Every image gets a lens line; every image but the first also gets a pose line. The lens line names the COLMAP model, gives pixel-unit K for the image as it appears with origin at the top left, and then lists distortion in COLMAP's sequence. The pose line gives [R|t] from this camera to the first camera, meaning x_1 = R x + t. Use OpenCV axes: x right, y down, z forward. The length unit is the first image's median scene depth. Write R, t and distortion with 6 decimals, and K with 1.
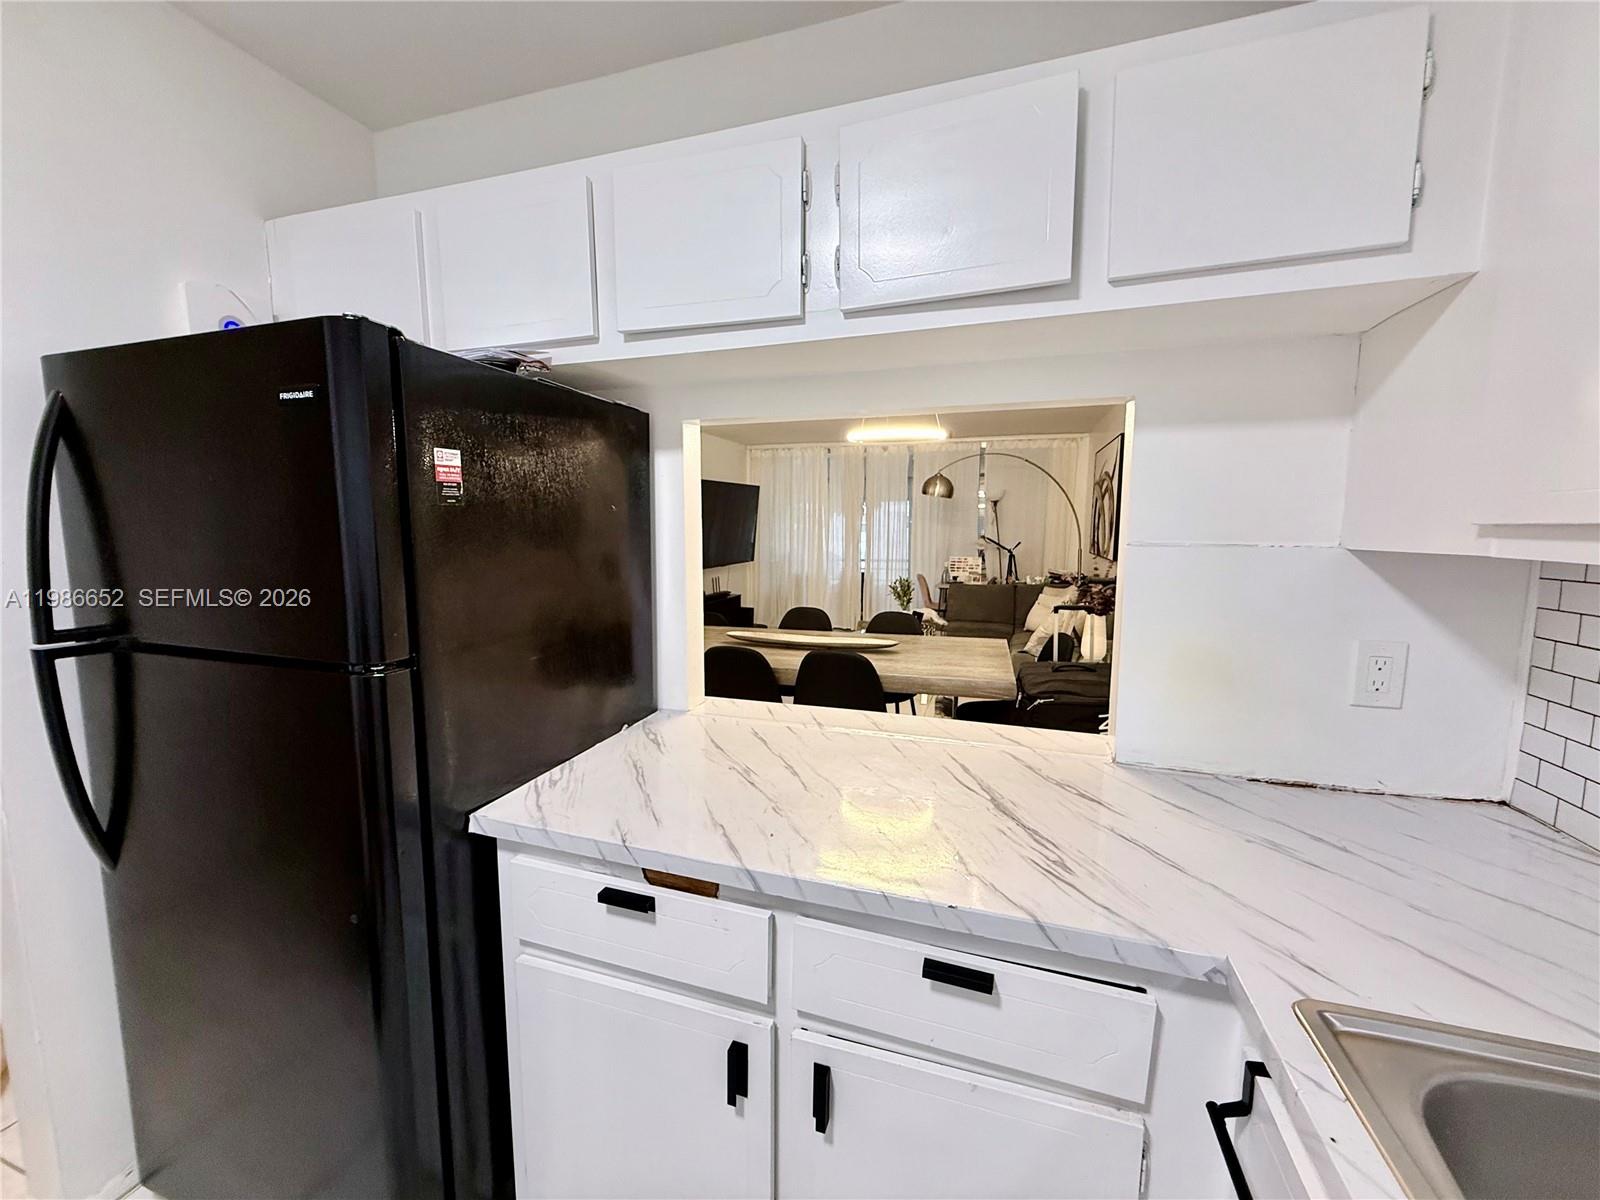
lens RADIAL K [[635.7, 0, 795.6], [0, 635.7, 600.3], [0, 0, 1]] dist [-0.000366, 0.000197]
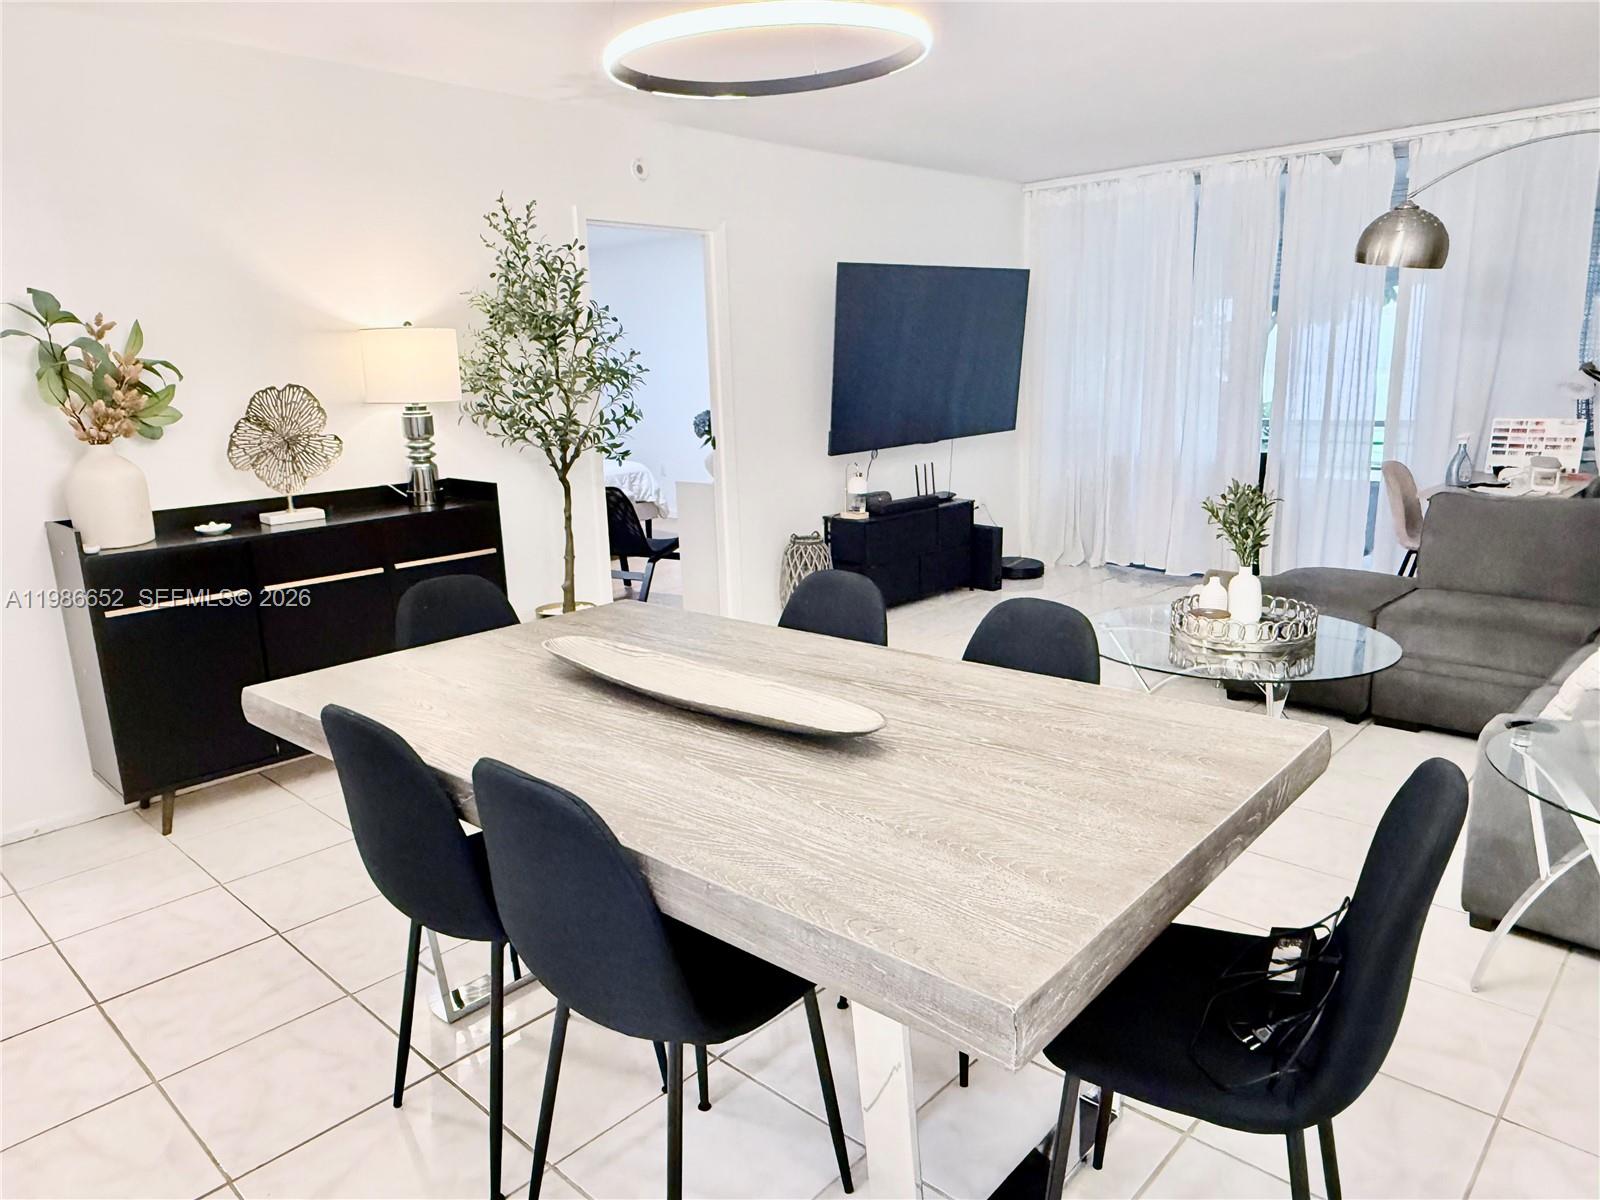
lens RADIAL K [[1063.1, 0, 800.0], [0, 1063.1, 600.0], [0, 0, 1]] dist [0.002766, 0.001608]
pose [[0.907289, 0.063507, -0.415685, 0.420328], [-0.017287, 0.993327, 0.114025, -0.073396], [0.420153, -0.096267, 0.902333, 0.608295]]
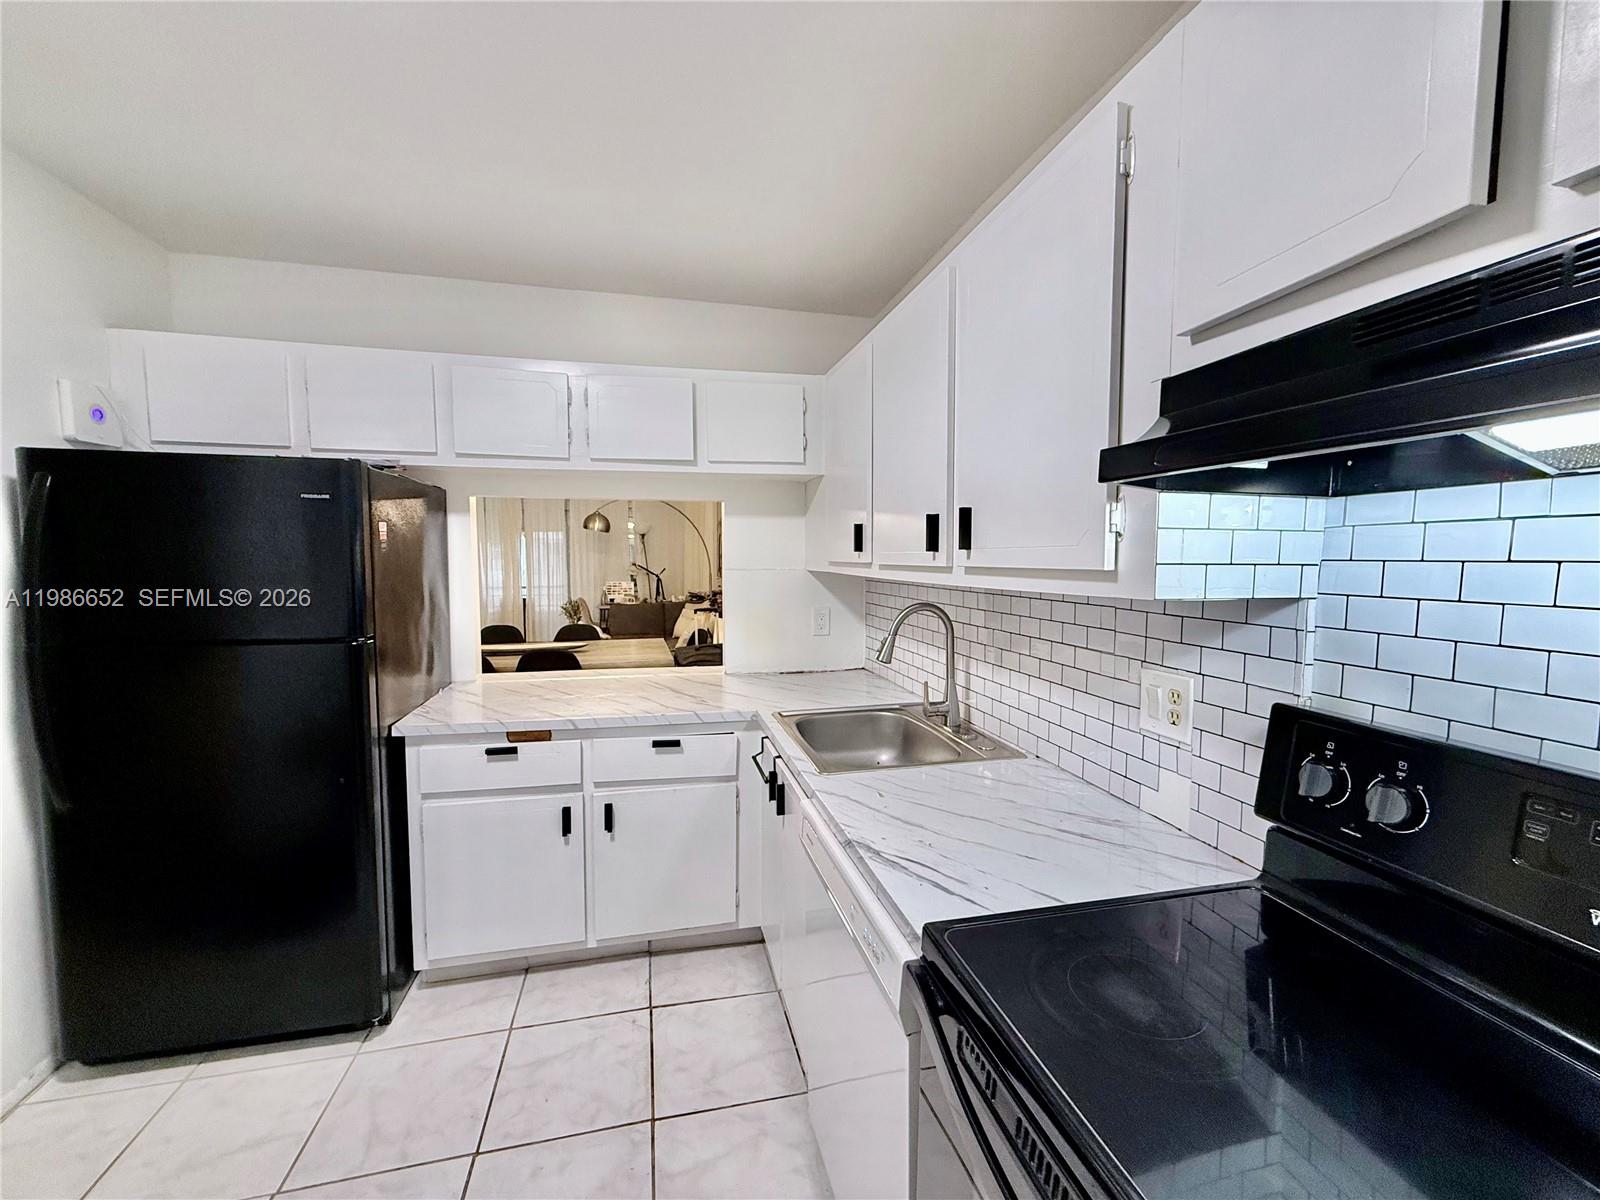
lens RADIAL K [[635.7, 0, 795.6], [0, 635.7, 600.3], [0, 0, 1]] dist [-0.000366, 0.000197]
pose [[0.853255, -0.037044, 0.520177, -0.198359], [0.058605, 0.997967, -0.025062, 0.042249], [-0.518191, 0.051870, 0.853691, -0.478470]]
